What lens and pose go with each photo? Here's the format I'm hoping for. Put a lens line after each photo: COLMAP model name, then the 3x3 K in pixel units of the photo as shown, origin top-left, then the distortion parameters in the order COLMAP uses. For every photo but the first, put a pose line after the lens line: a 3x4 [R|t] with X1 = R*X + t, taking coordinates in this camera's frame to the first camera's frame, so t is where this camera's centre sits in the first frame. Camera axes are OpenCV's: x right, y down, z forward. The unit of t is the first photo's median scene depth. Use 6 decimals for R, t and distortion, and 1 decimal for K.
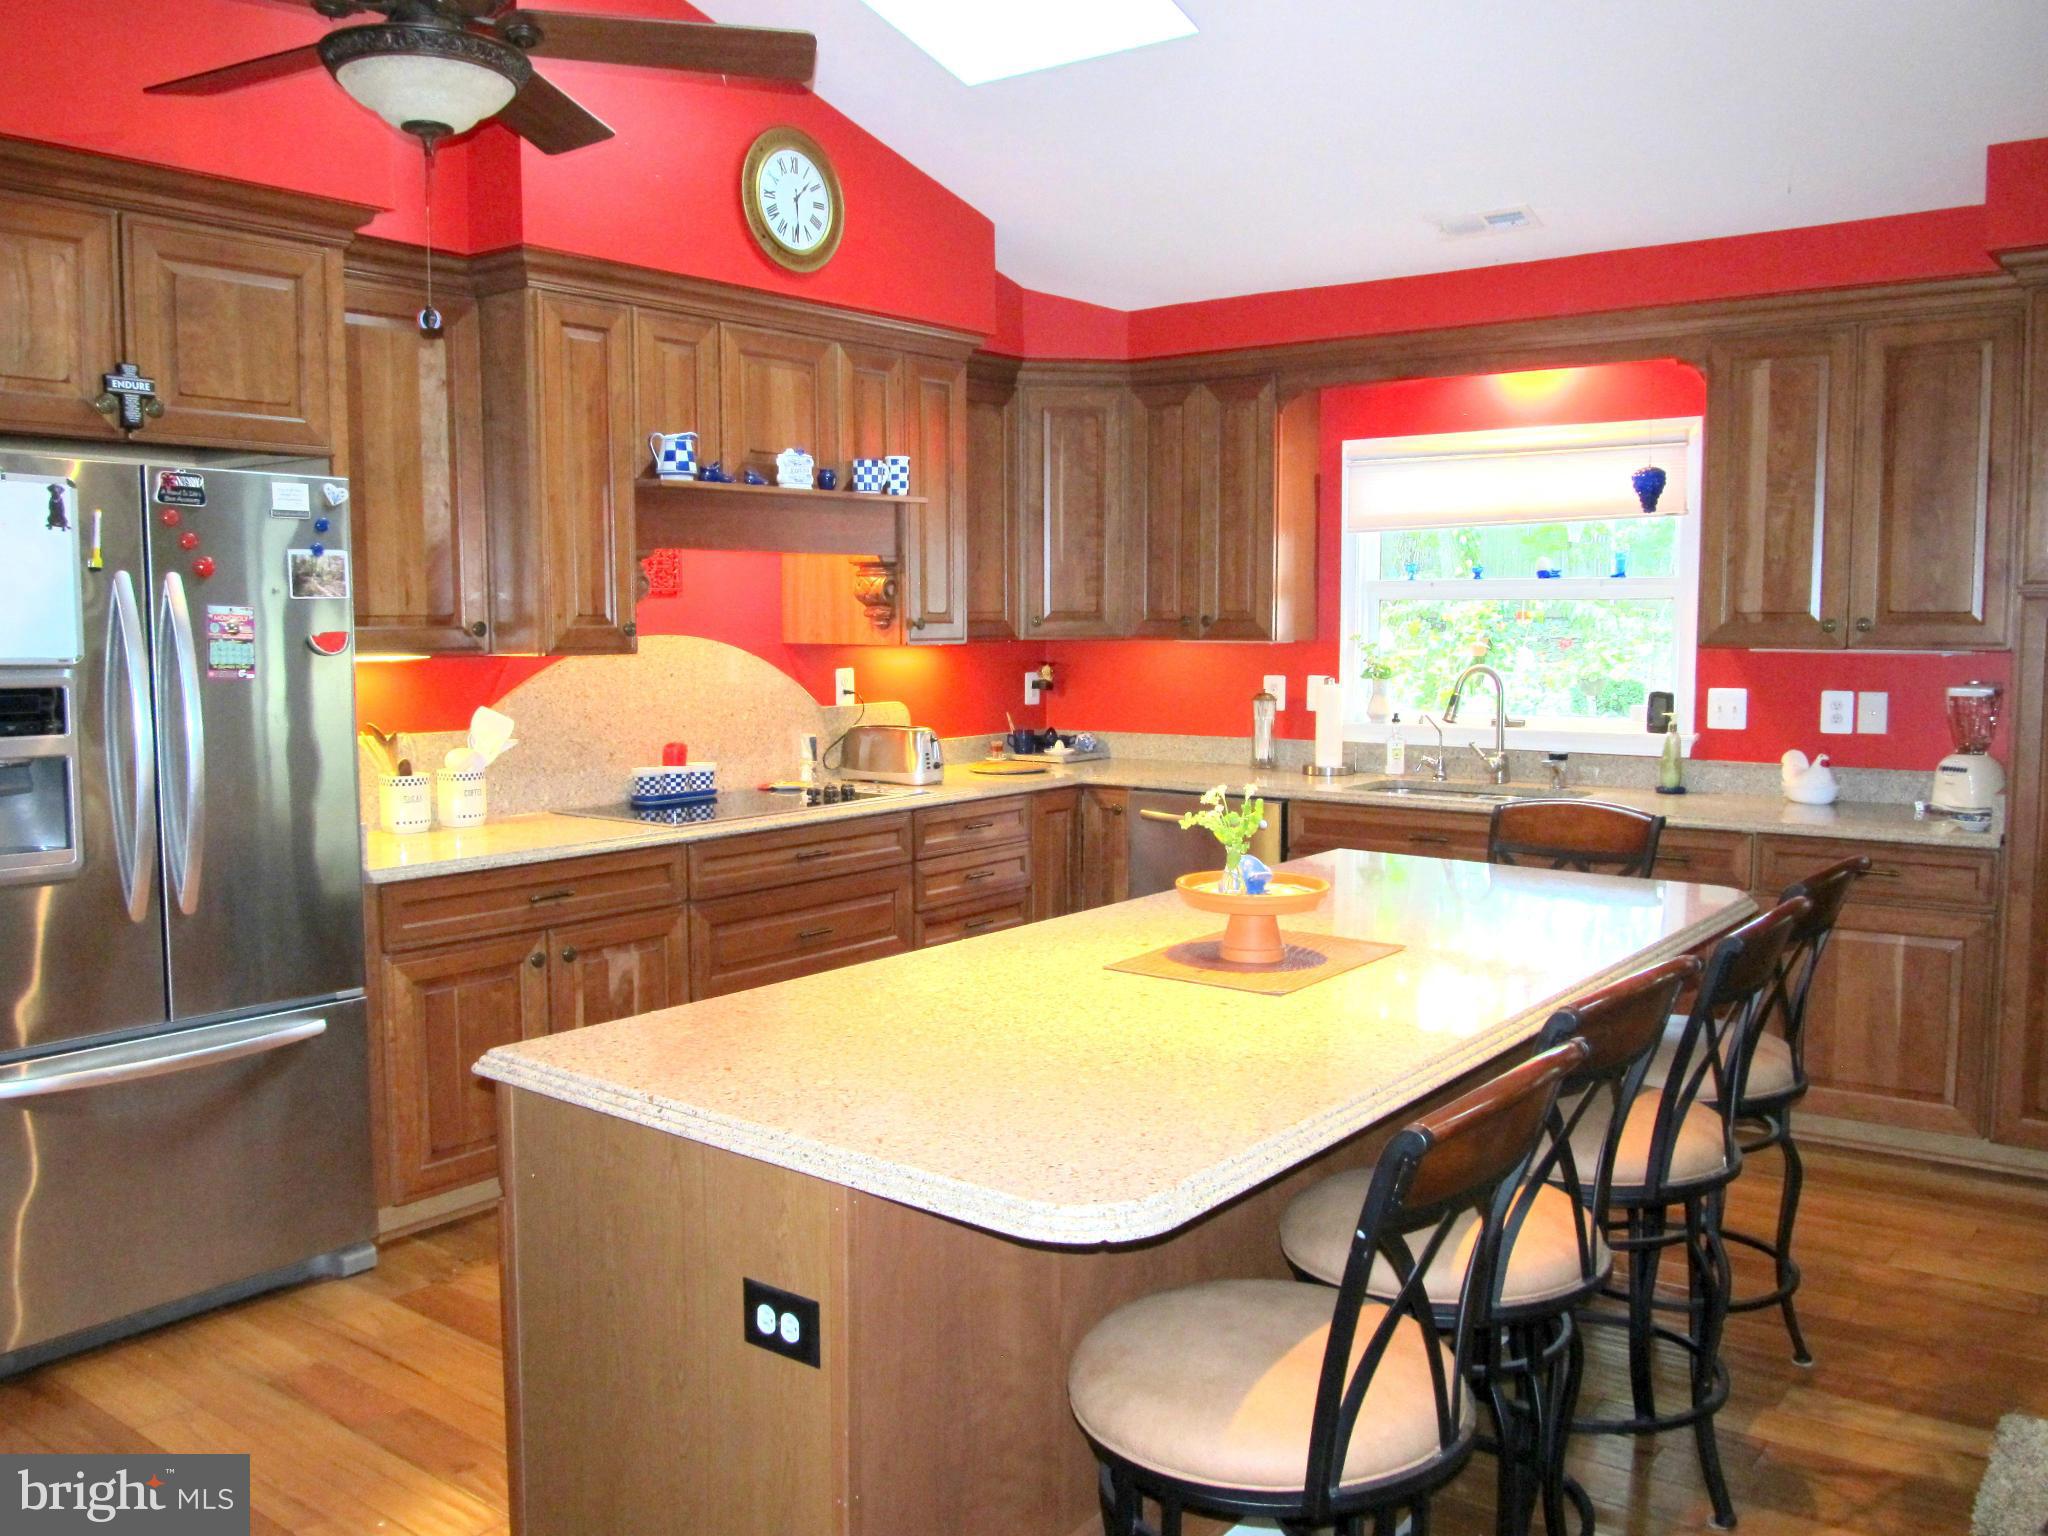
lens RADIAL K [[1700.4, 0, 1024.0], [0, 1700.4, 768.0], [0, 0, 1]] dist [-0.055091, 0.006419]
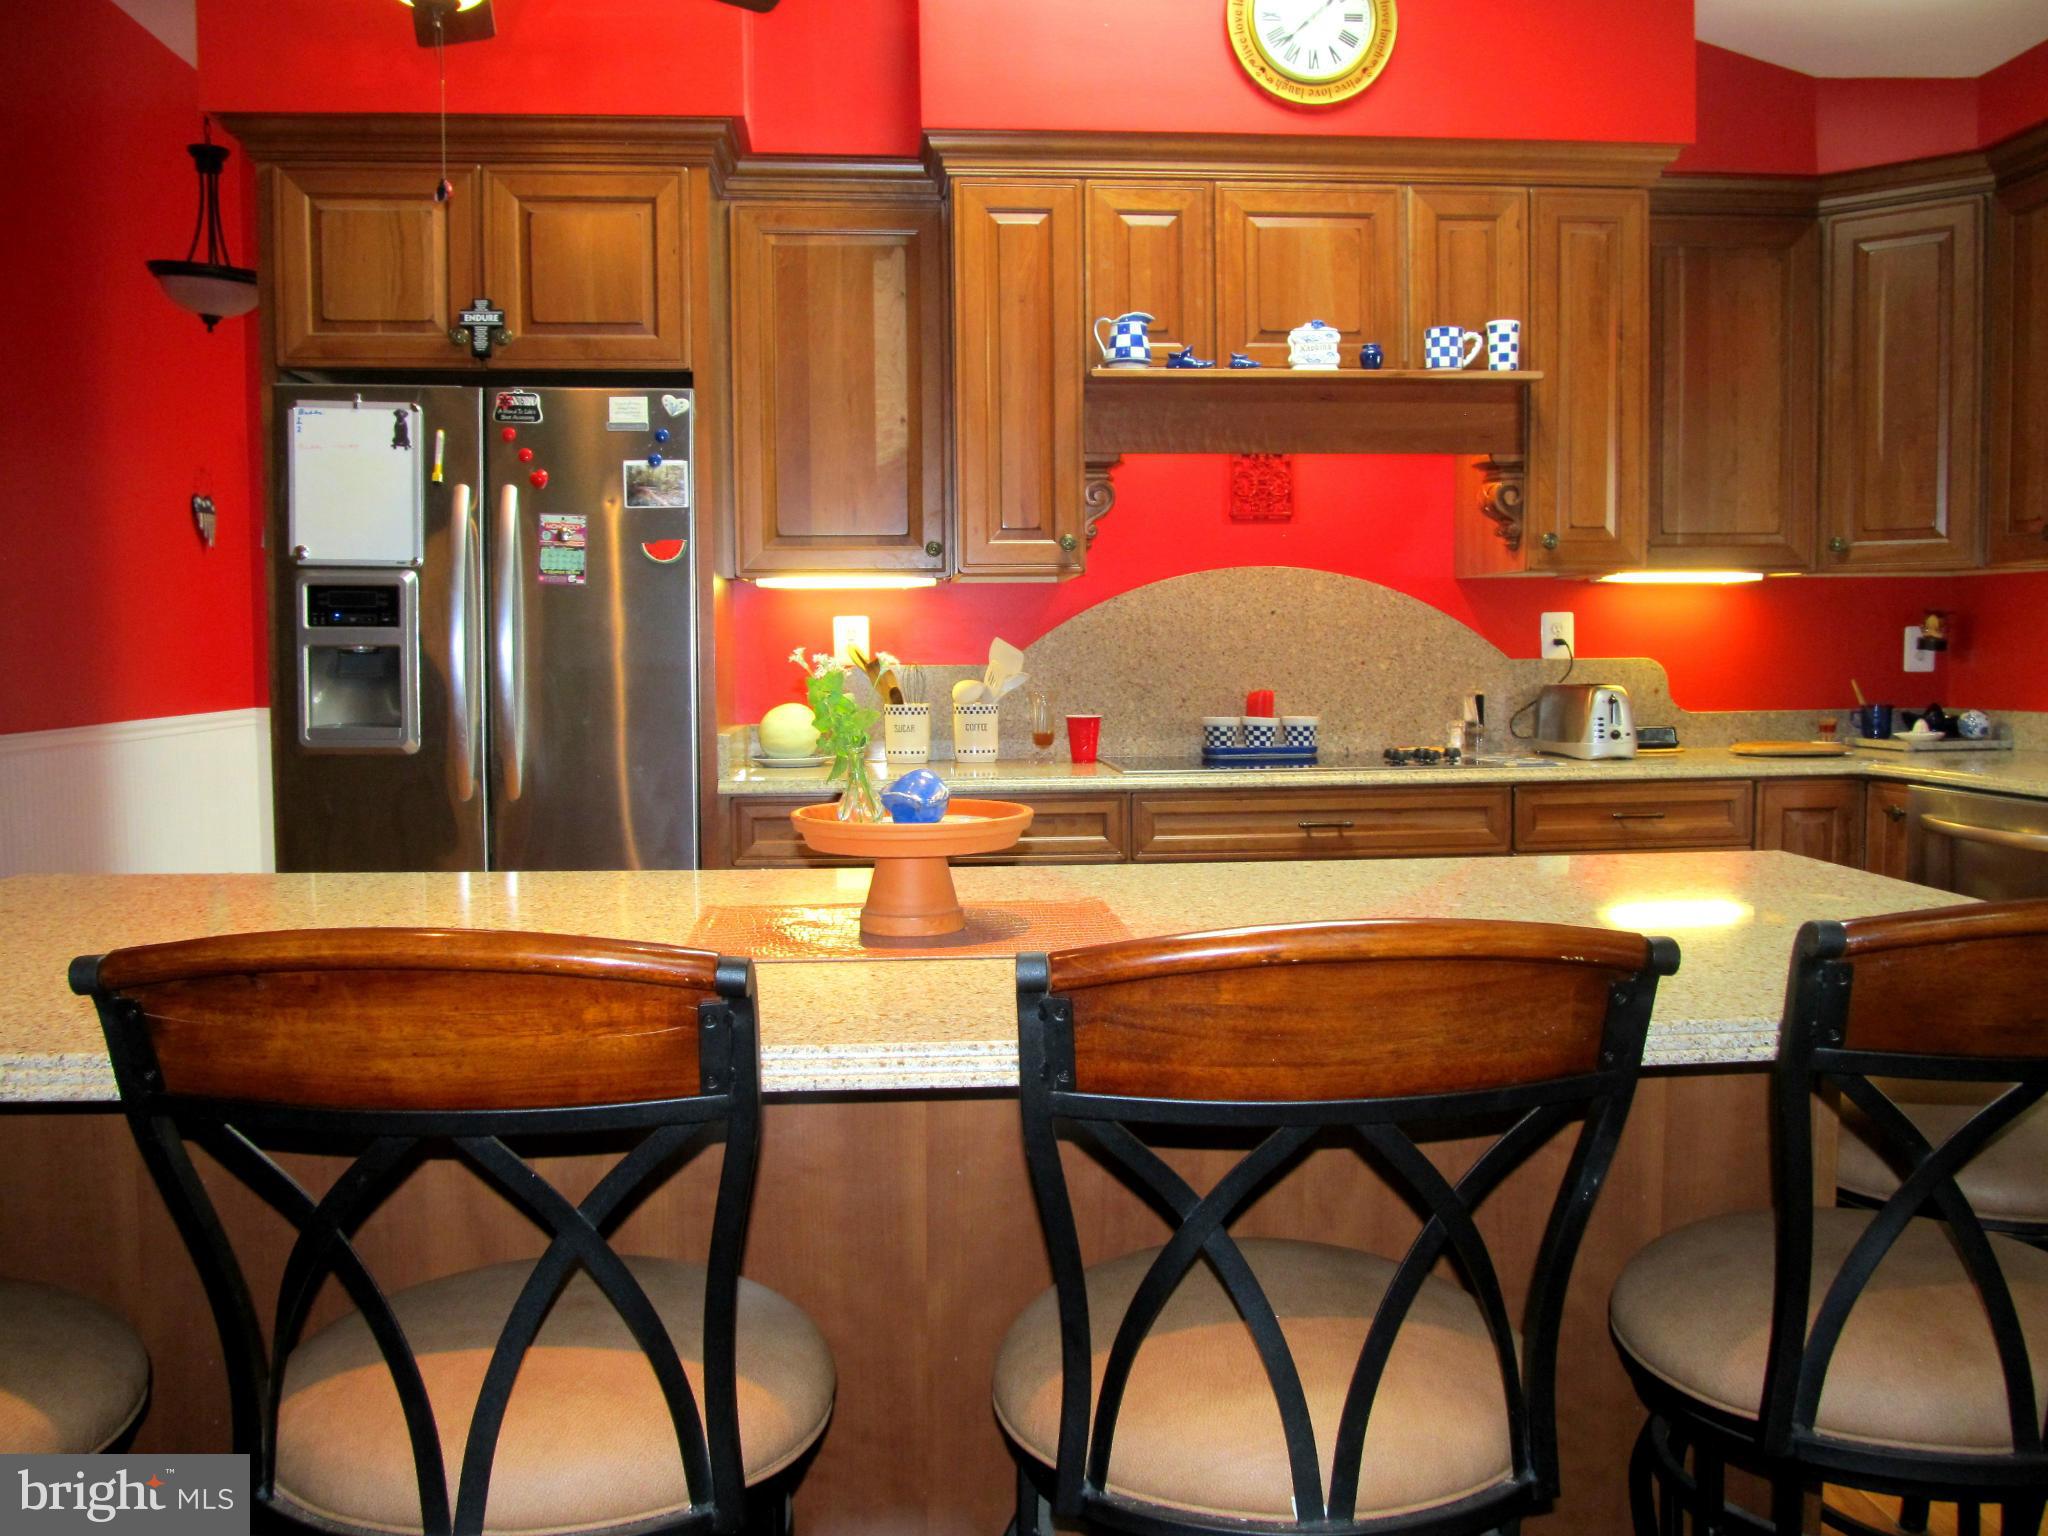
lens RADIAL K [[1700.4, 0, 1024.0], [0, 1700.4, 768.0], [0, 0, 1]] dist [-0.055091, 0.006419]
pose [[0.674476, 0.046395, -0.736838, 0.390544], [-0.060008, 0.998166, 0.007920, 0.028188], [0.735854, 0.038874, 0.676023, 0.367213]]
